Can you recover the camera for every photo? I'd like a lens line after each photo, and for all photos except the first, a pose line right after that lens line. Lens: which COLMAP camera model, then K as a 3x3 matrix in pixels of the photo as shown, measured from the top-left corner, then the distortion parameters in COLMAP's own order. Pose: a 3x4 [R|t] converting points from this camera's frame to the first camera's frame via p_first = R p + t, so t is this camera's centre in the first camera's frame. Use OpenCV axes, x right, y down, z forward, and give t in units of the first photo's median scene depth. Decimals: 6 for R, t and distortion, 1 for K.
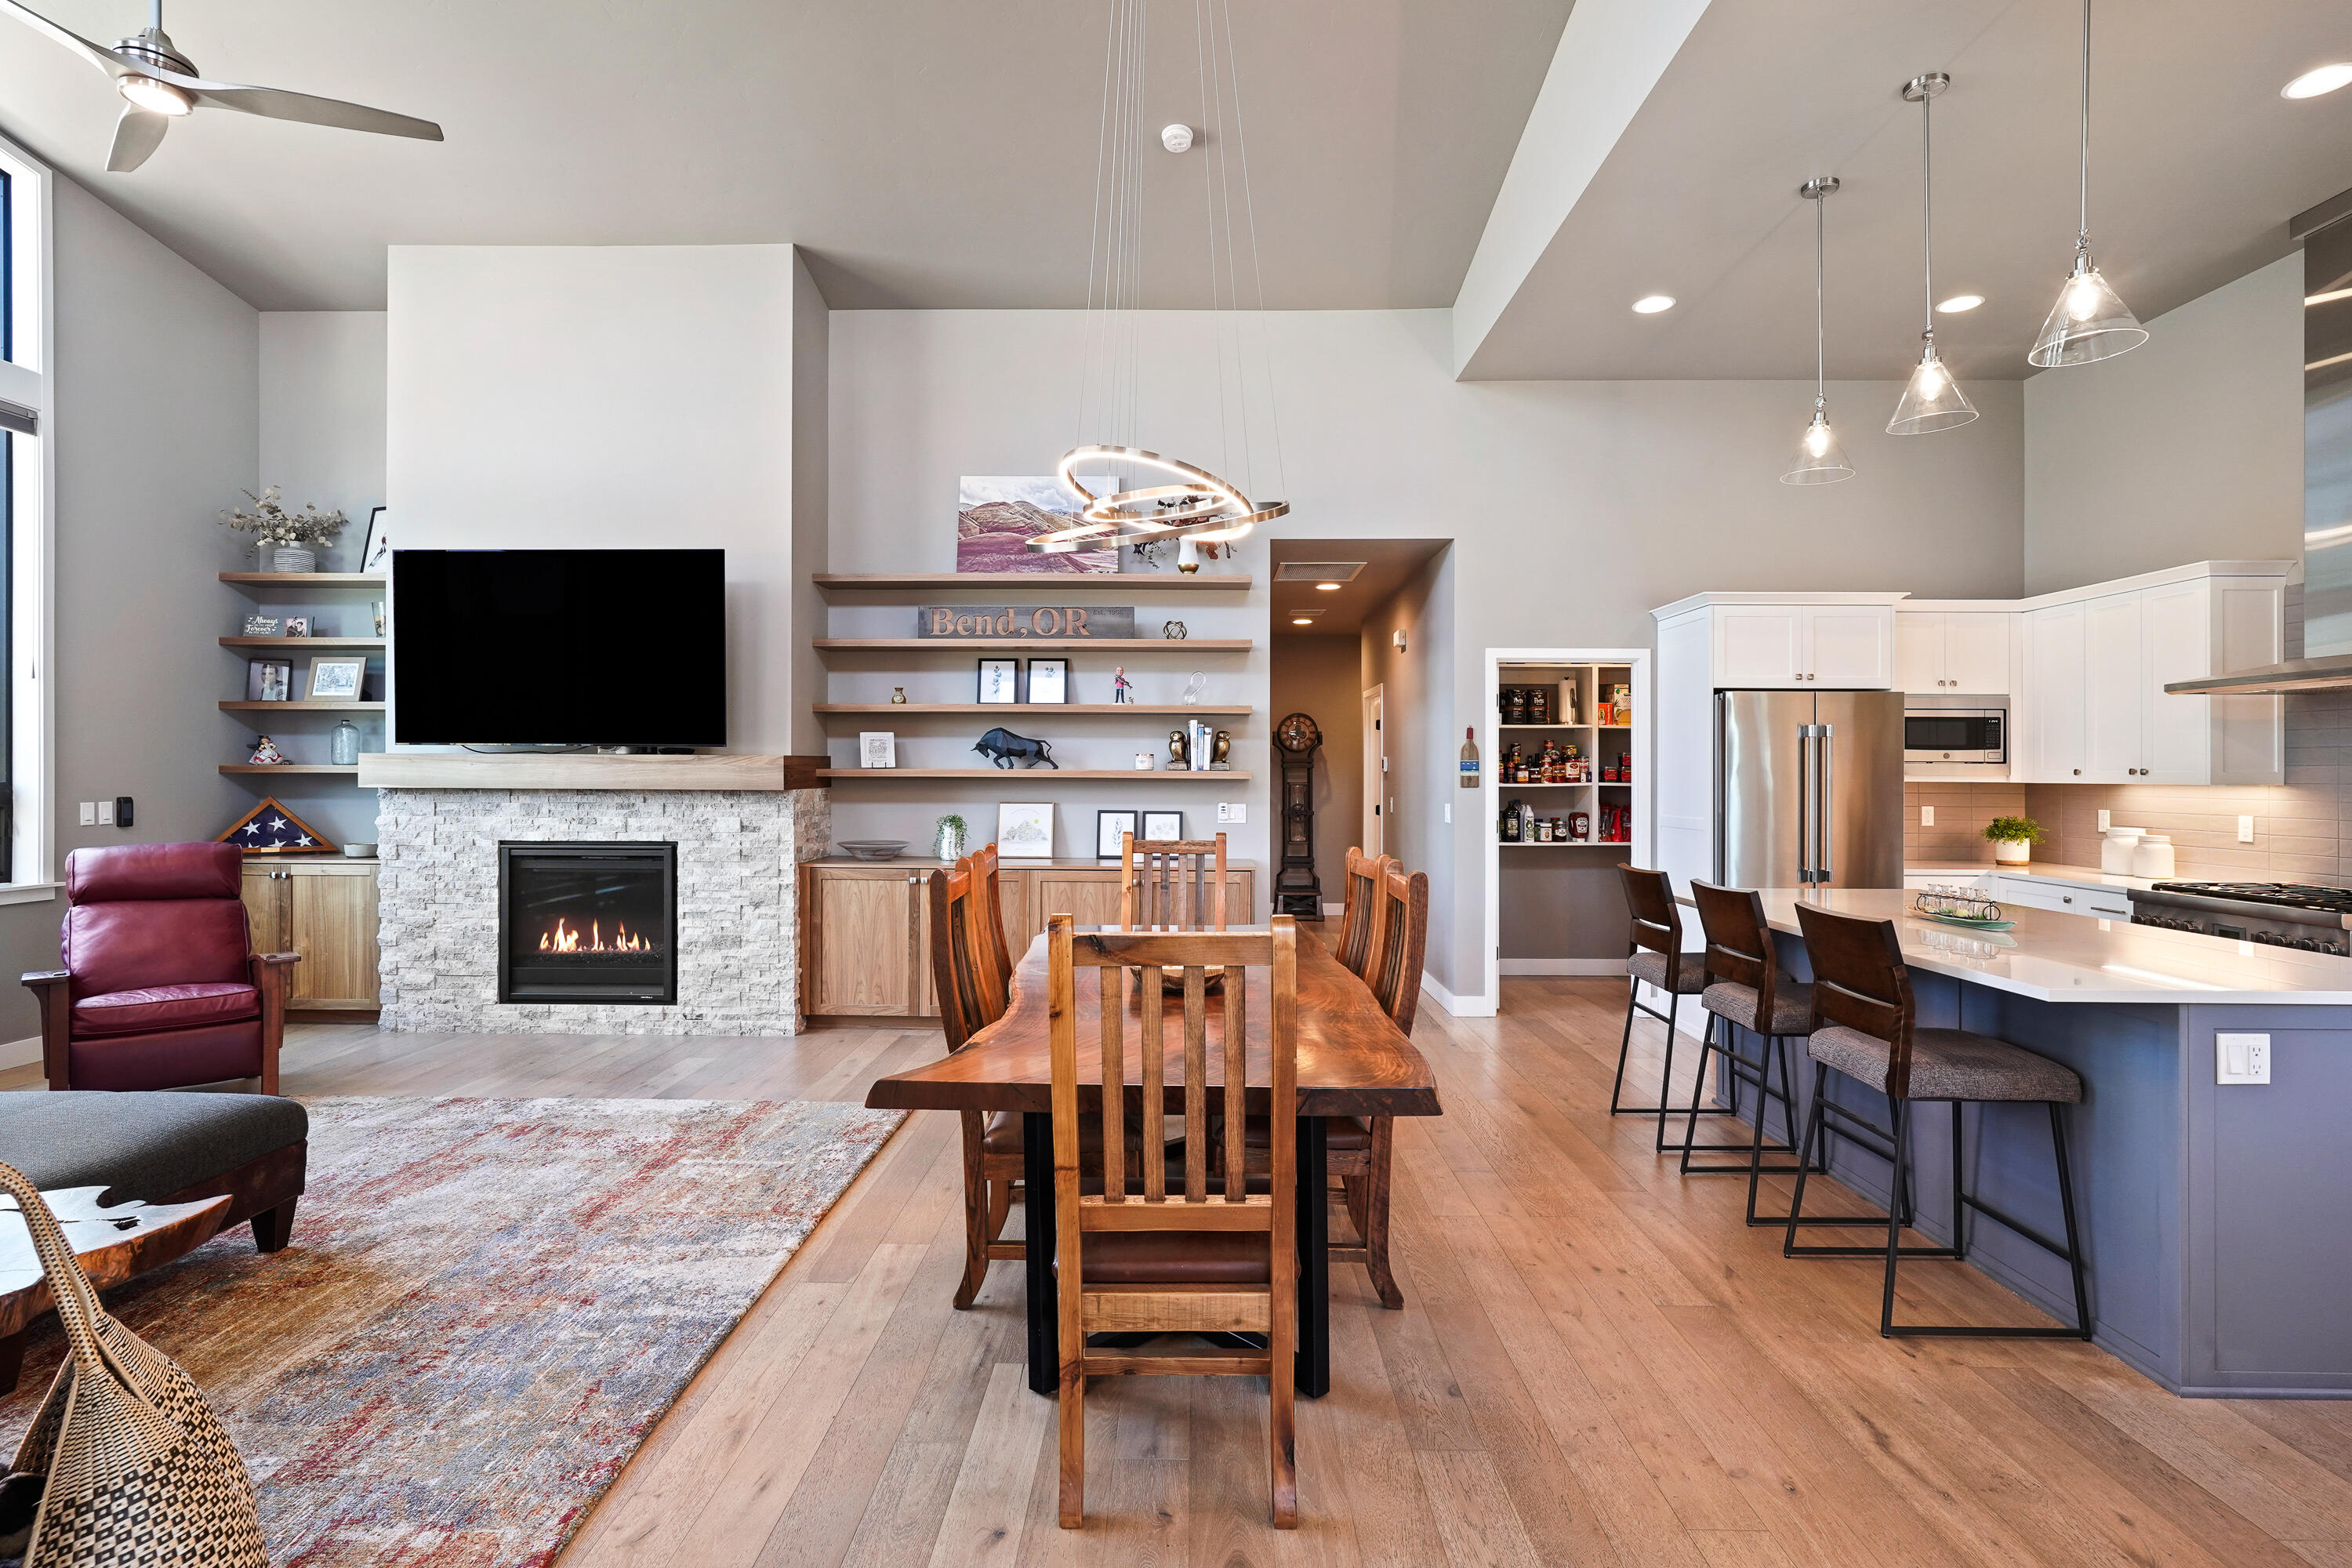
lens RADIAL K [[1145.6, 0, 1181.1], [0, 1145.6, 774.1], [0, 0, 1]] dist [-0.008140, 0.005184]
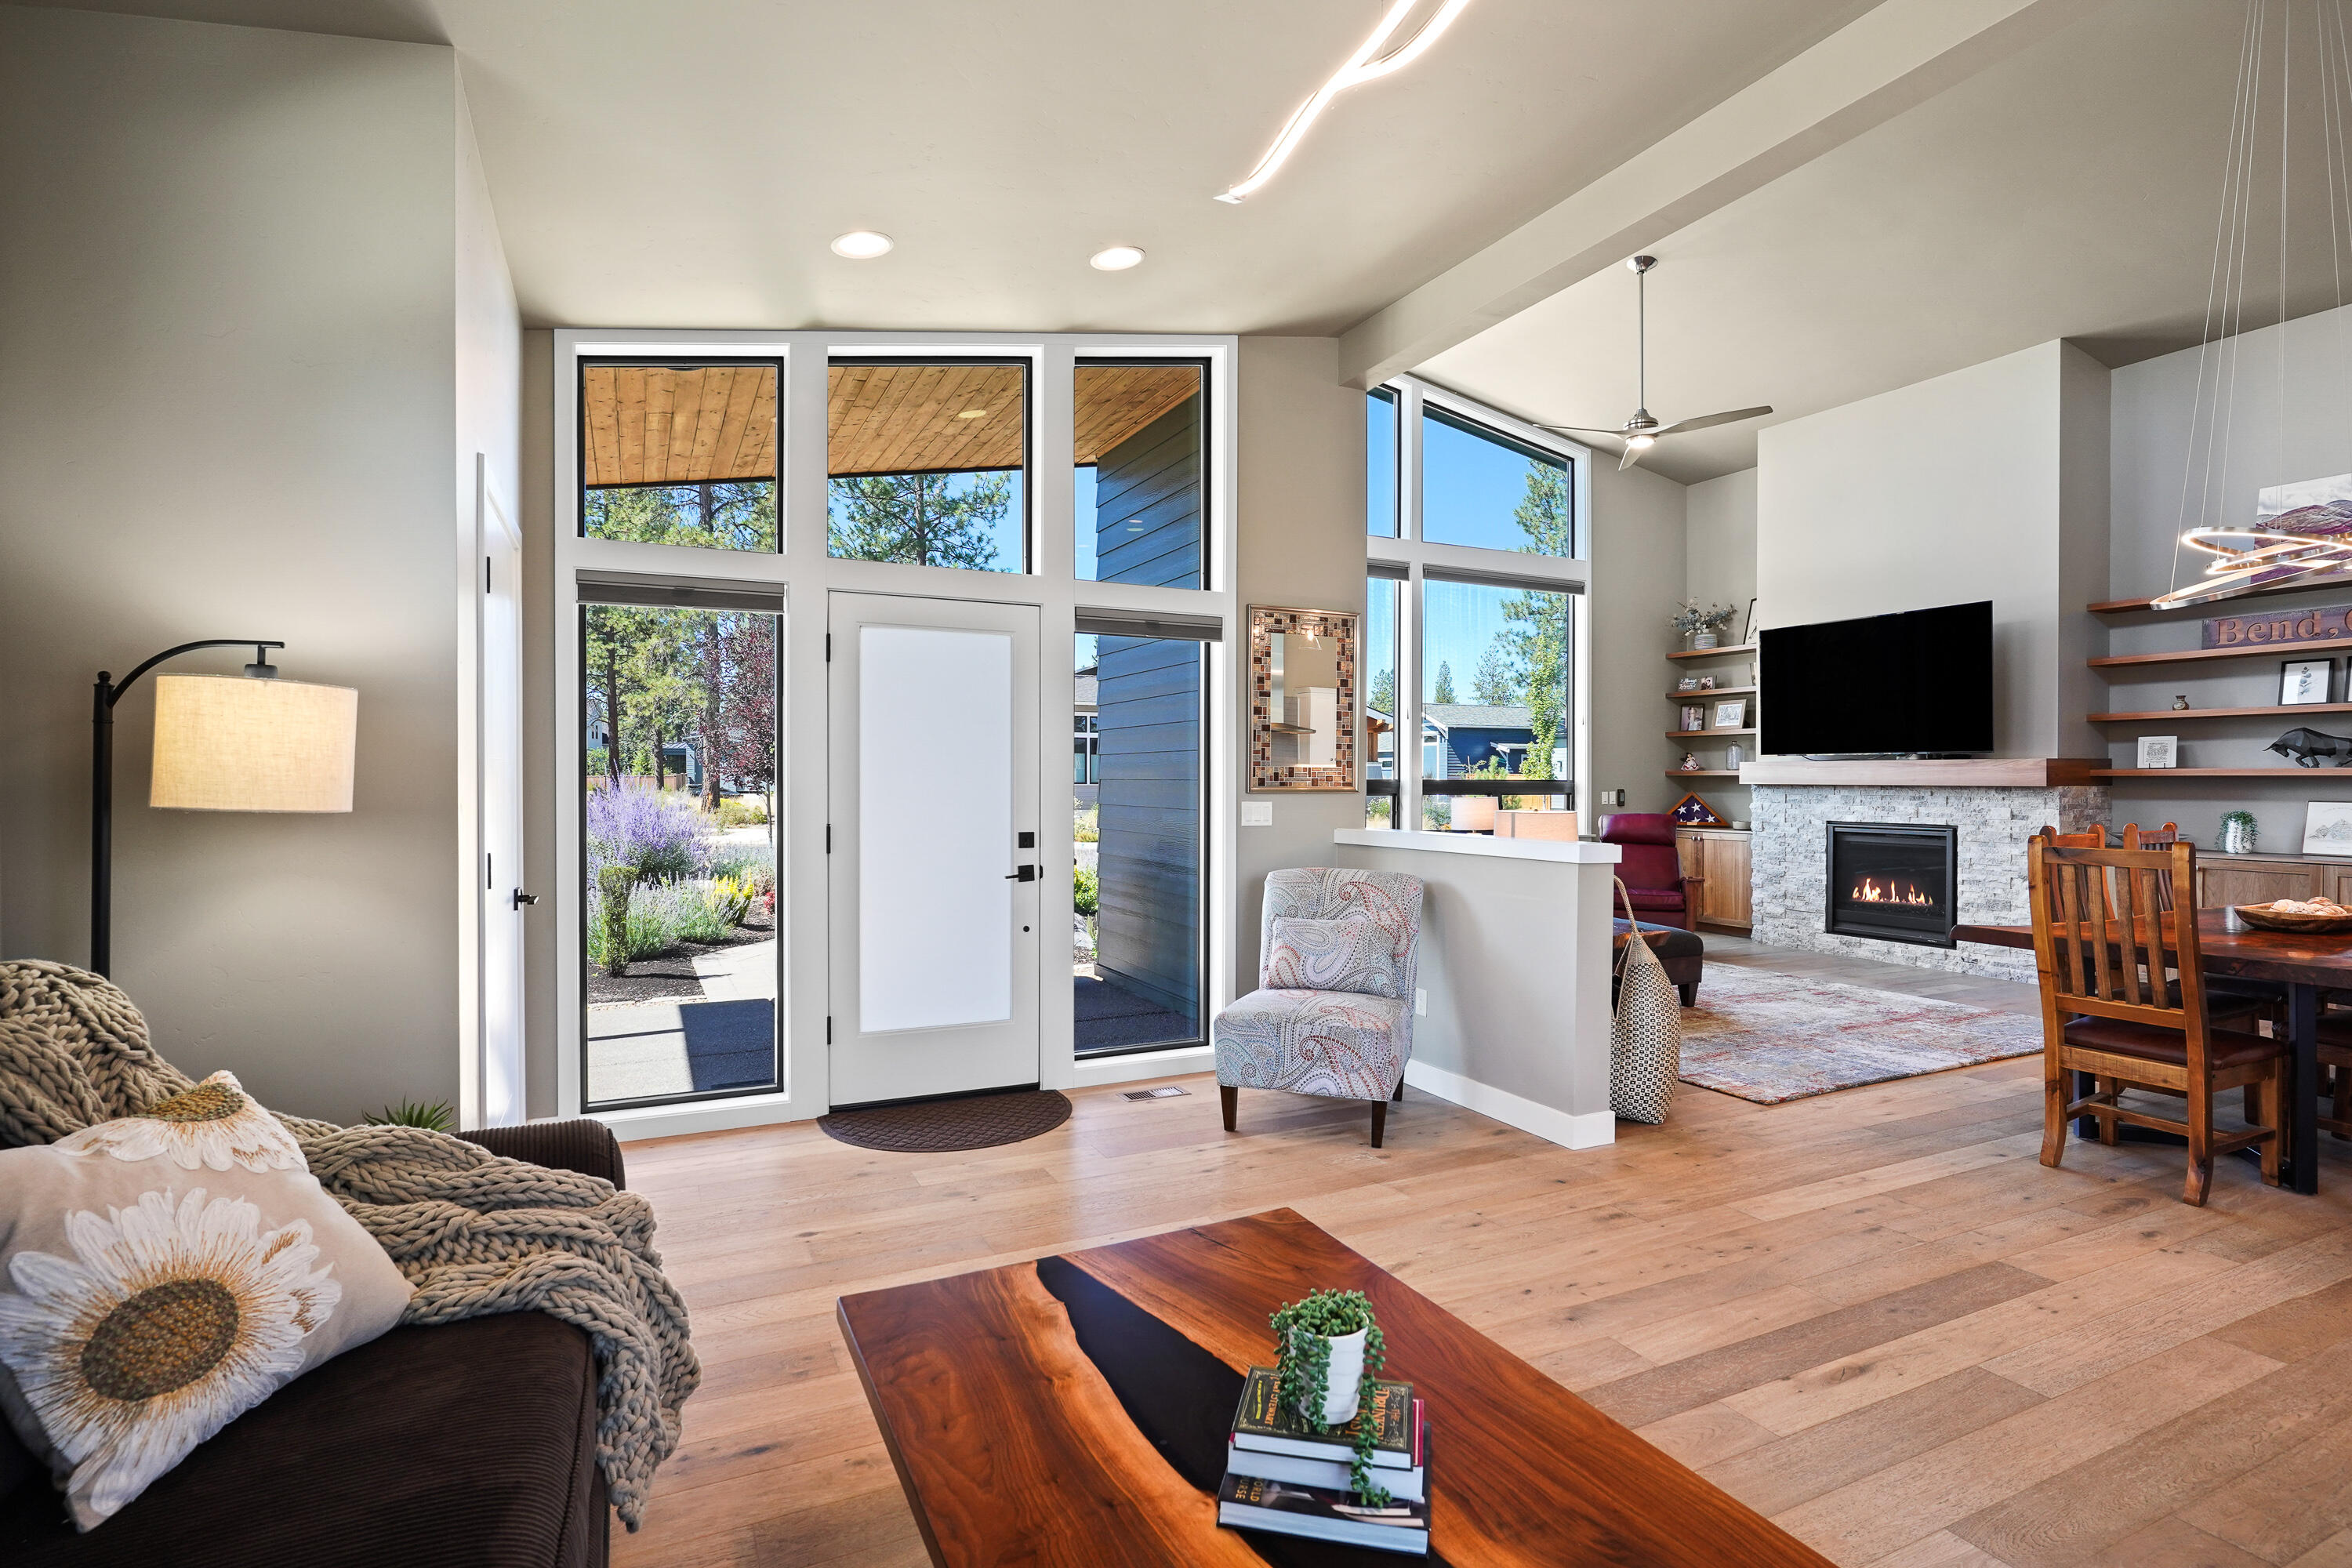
lens RADIAL K [[1145.6, 0, 1172.7], [0, 1145.6, 784.0], [0, 0, 1]] dist [-0.008140, 0.005184]
pose [[0.448682, 0.001248, -0.893691, 0.324325], [-0.003593, 0.999993, -0.000408, 0.014952], [0.893684, 0.003394, 0.448684, -0.388294]]
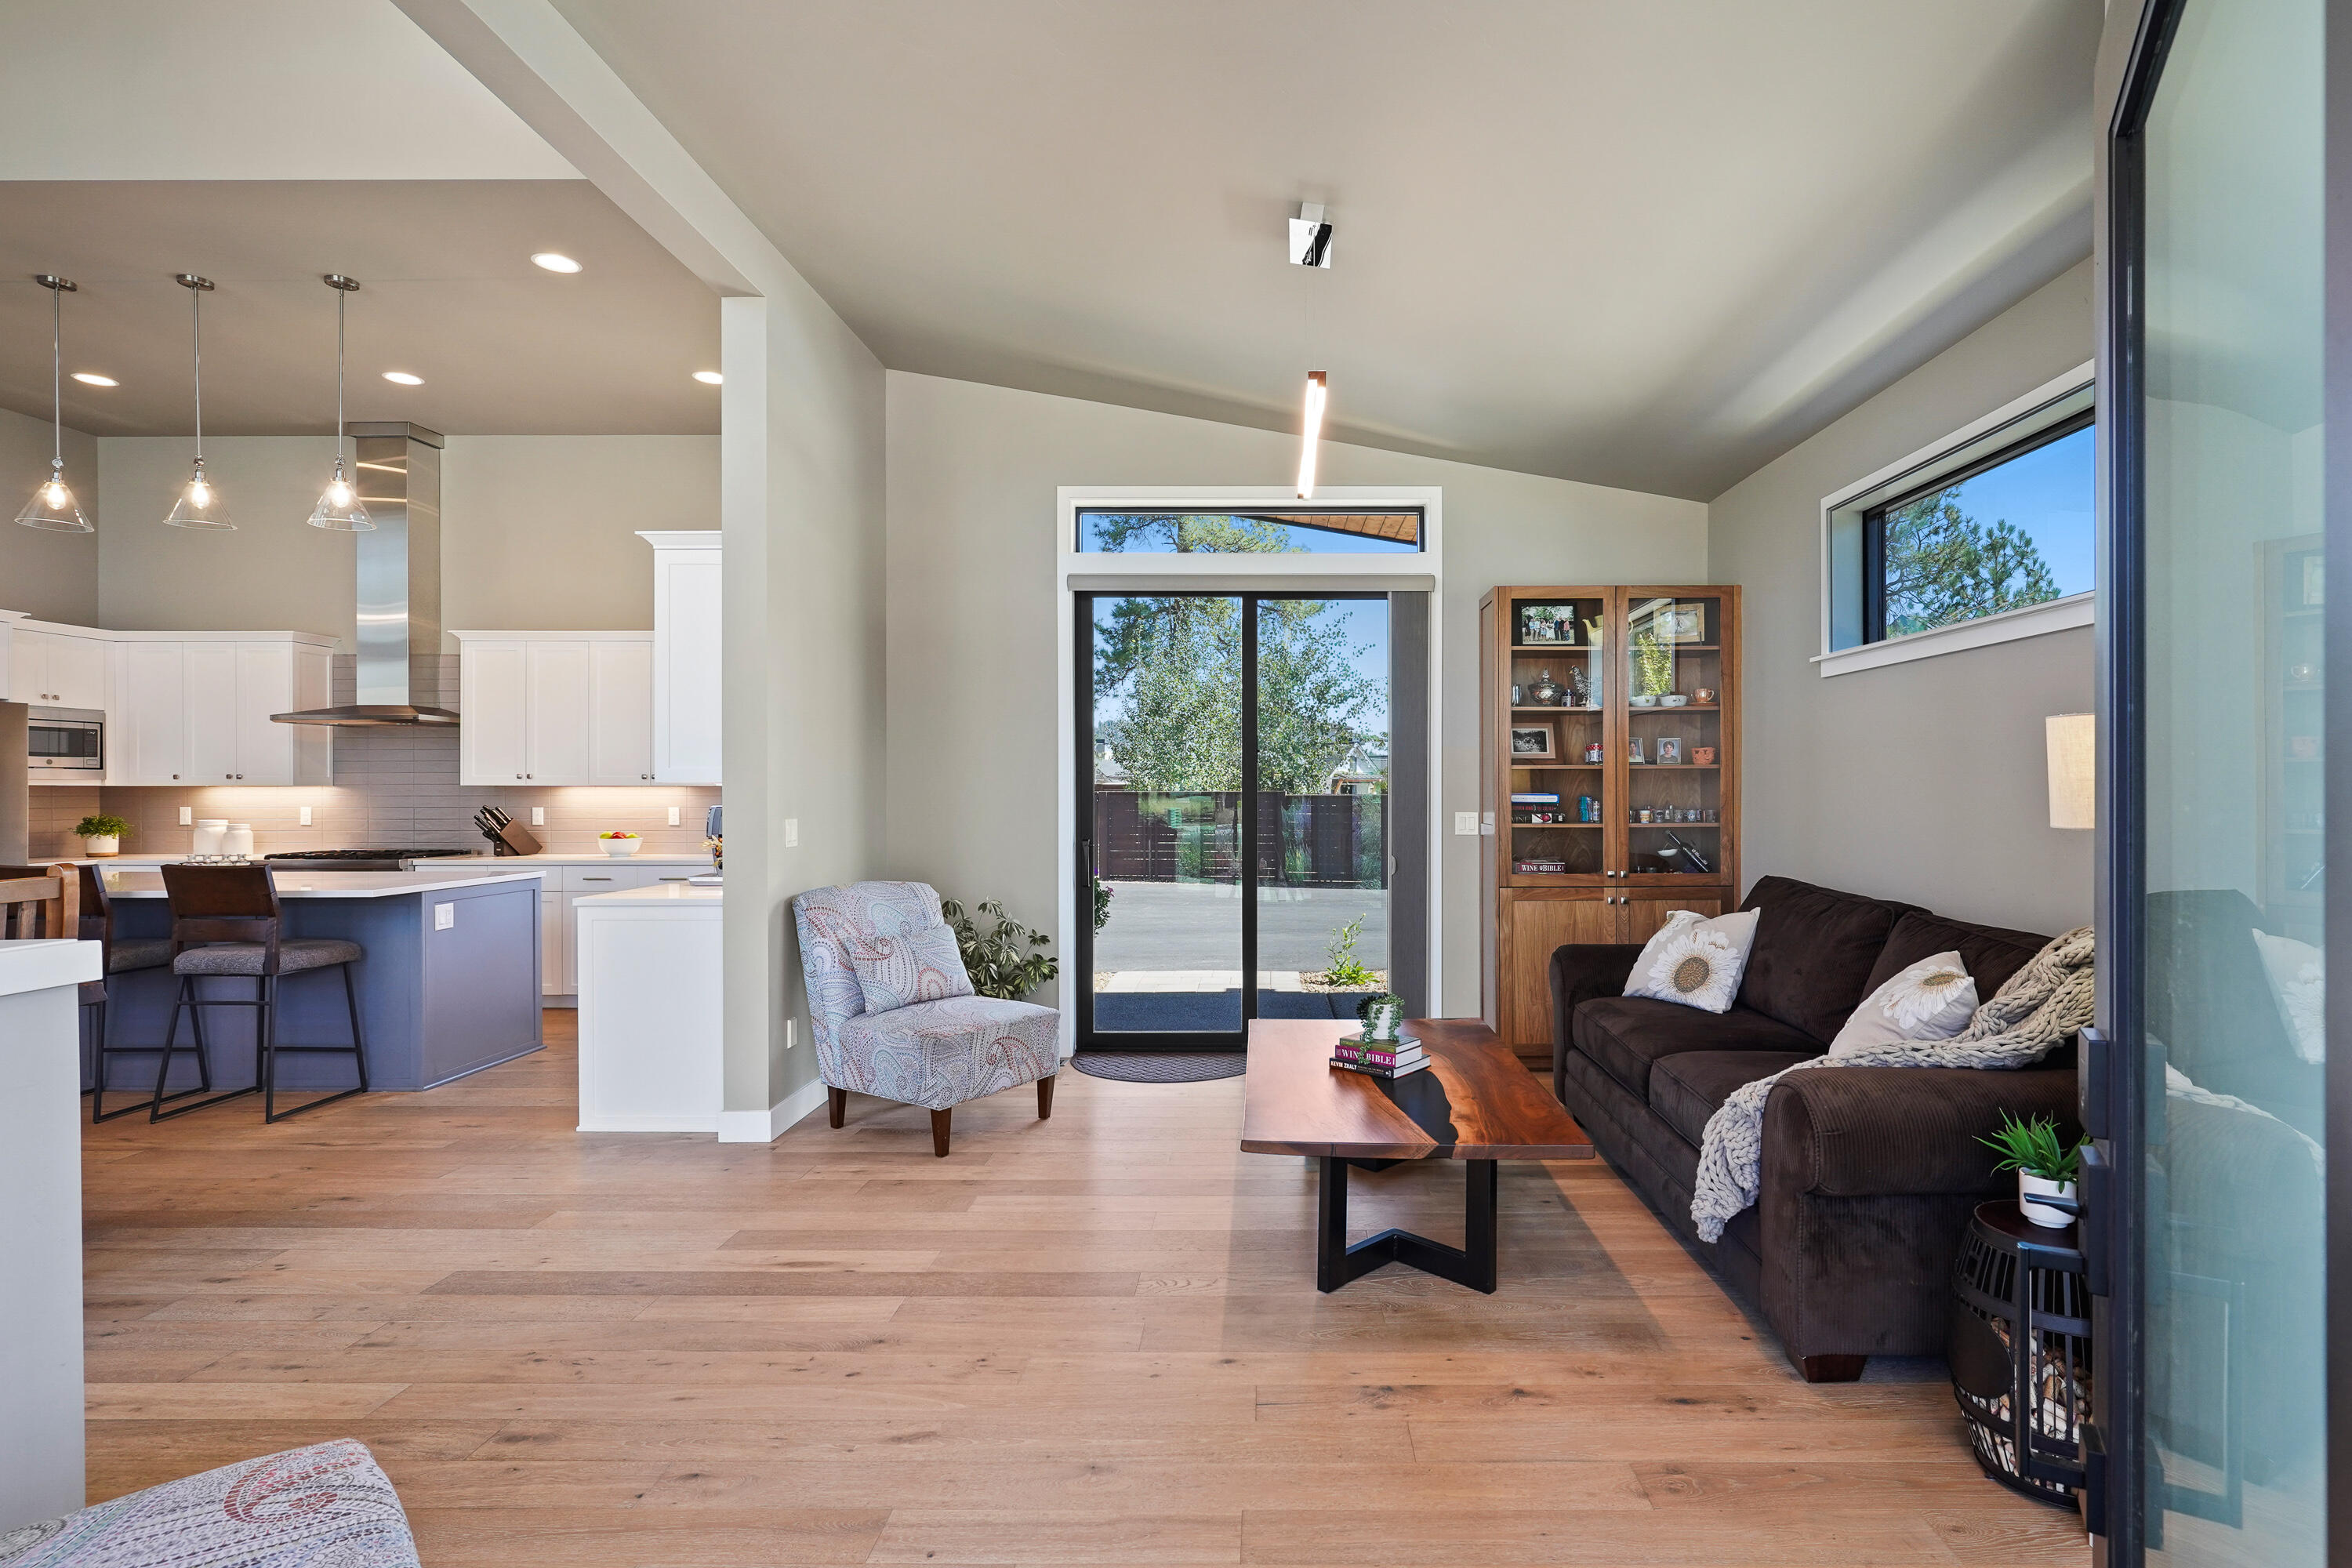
lens RADIAL K [[1145.6, 0, 1253.4], [0, 1145.6, 797.8], [0, 0, 1]] dist [-0.008140, 0.005184]
pose [[-0.009378, -0.011742, 0.999887, -0.480611], [-0.000185, 0.999931, 0.011741, 0.006266], [-0.999956, -0.000075, -0.009379, -0.180432]]
